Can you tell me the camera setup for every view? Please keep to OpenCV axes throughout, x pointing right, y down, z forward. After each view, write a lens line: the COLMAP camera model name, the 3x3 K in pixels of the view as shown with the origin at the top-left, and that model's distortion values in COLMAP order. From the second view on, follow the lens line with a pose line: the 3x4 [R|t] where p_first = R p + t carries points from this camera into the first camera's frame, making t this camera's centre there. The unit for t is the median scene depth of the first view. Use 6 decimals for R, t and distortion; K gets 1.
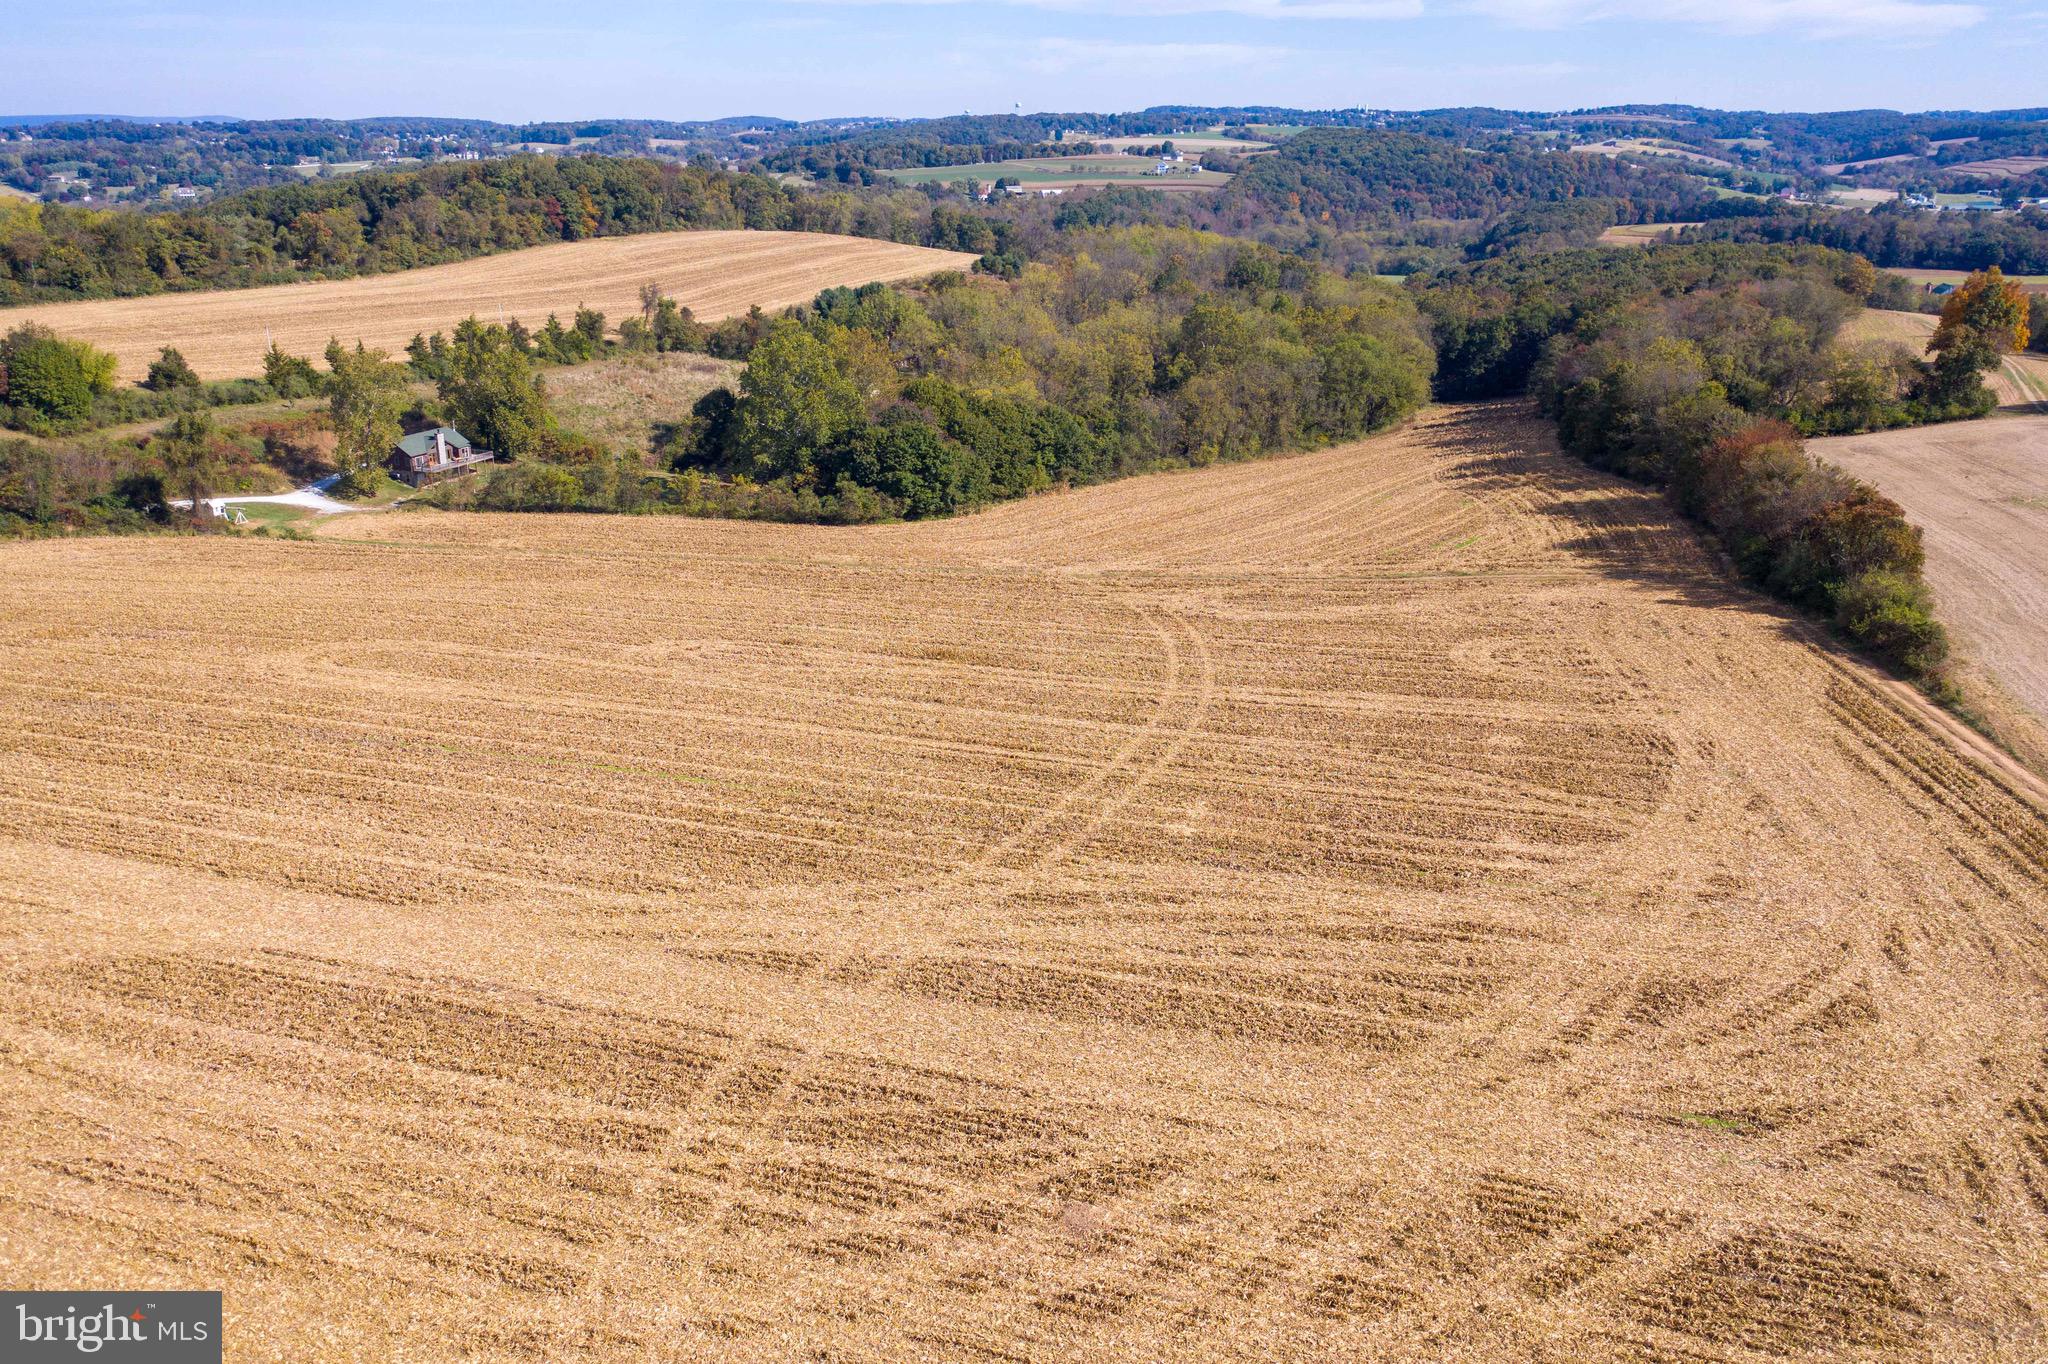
lens RADIAL K [[1631.2, 0, 1024.0], [0, 1631.2, 682.0], [0, 0, 1]] dist [-0.003404, 0.012282]
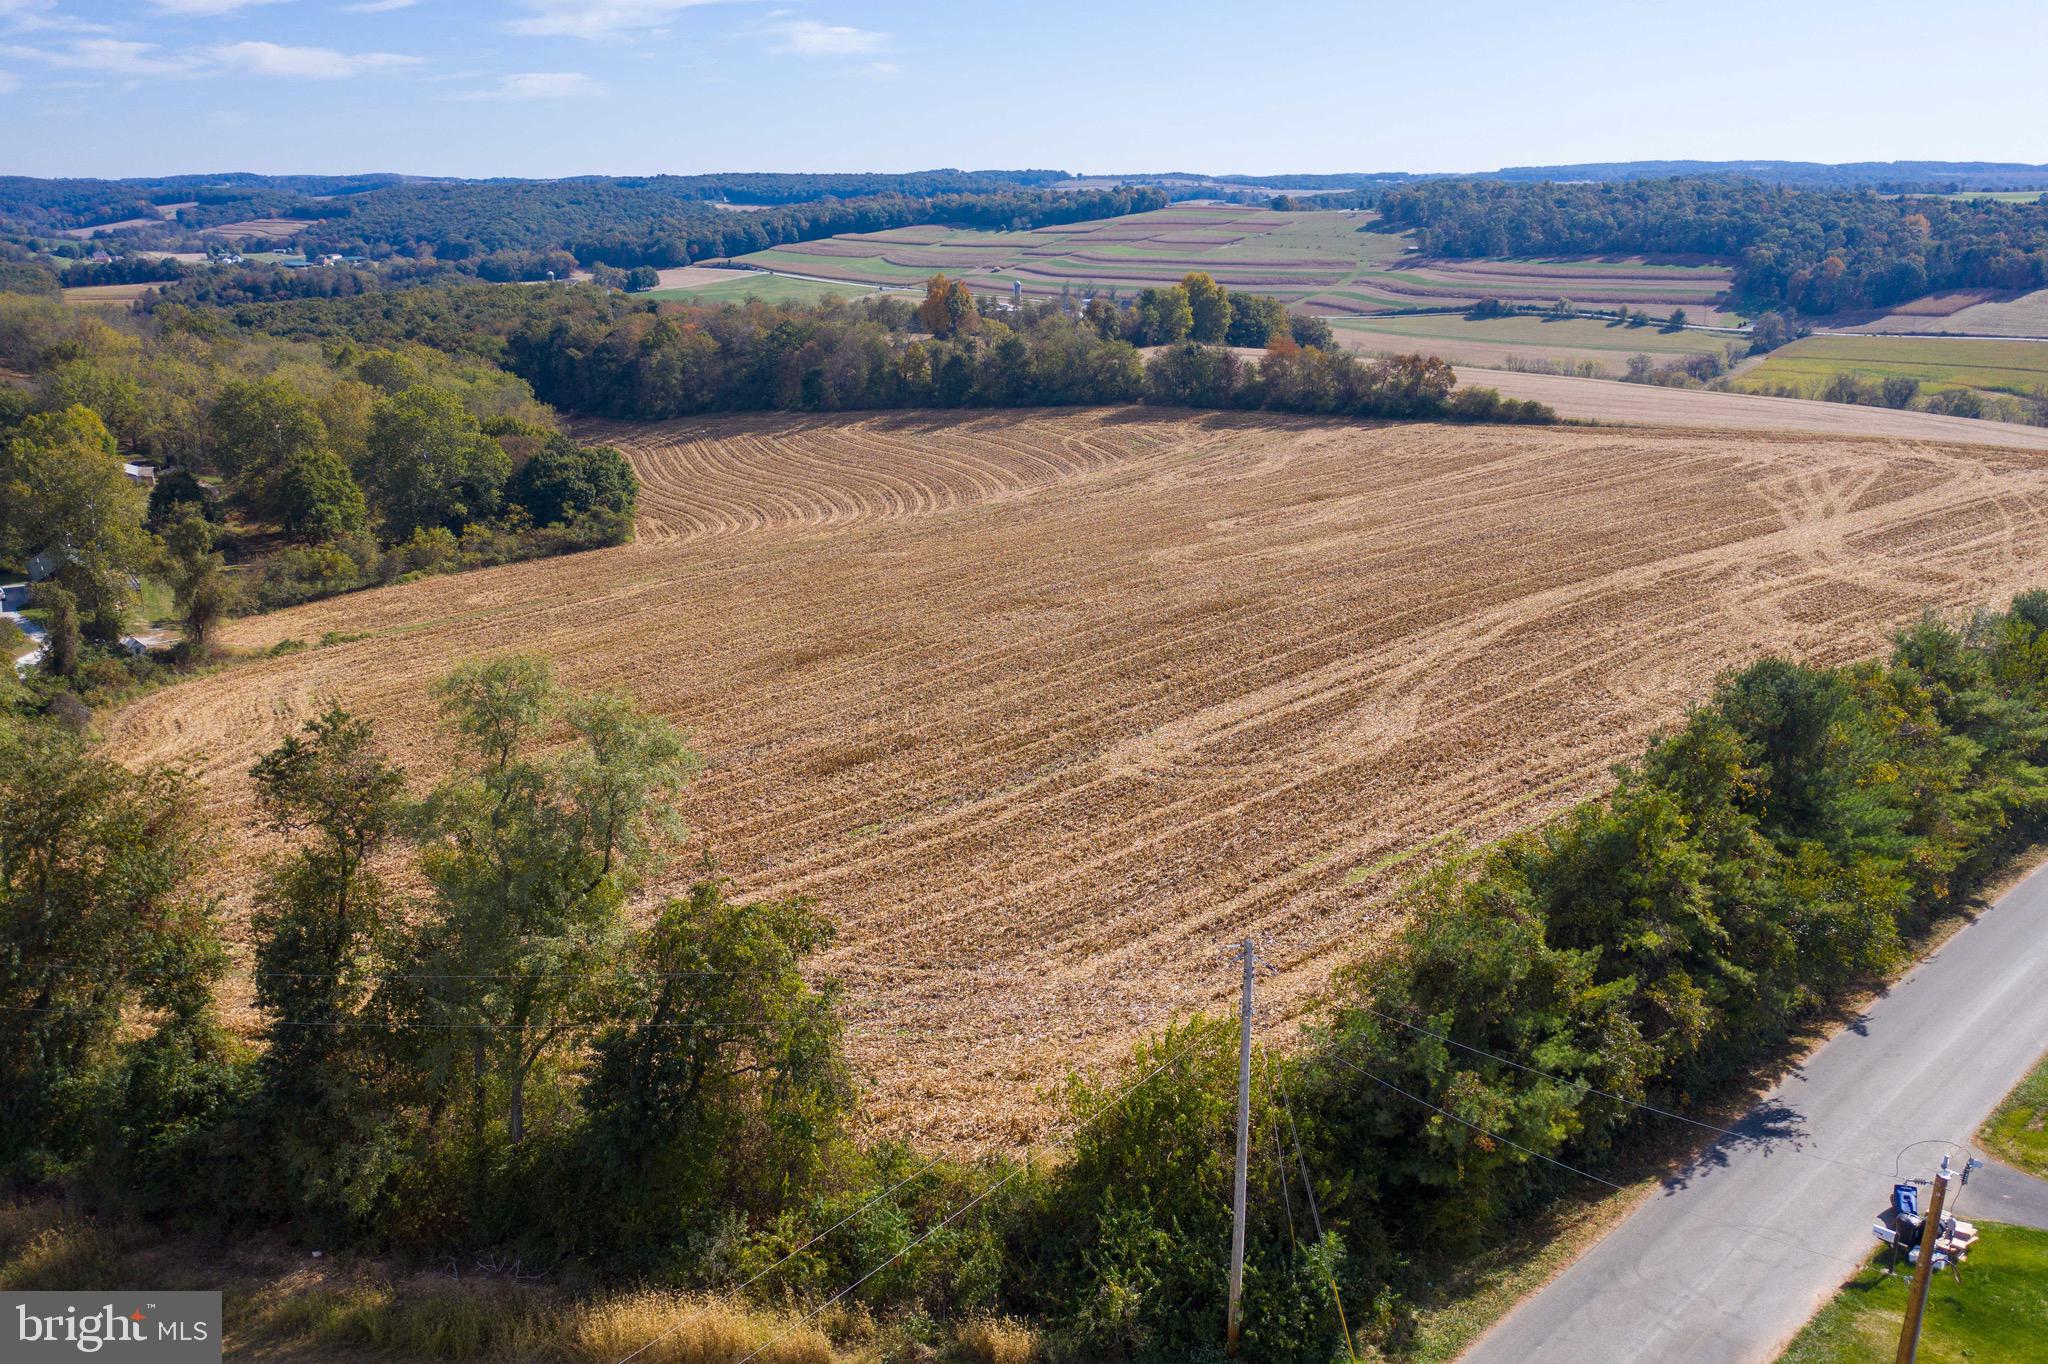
lens RADIAL K [[1631.5, 0, 1020.4], [0, 1631.5, 684.1], [0, 0, 1]] dist [-0.006670, 0.015098]
pose [[0.522064, -0.246600, 0.816479, -0.833465], [0.275554, 0.954720, 0.112161, -0.055232], [-0.807168, 0.166428, 0.566376, 0.208242]]
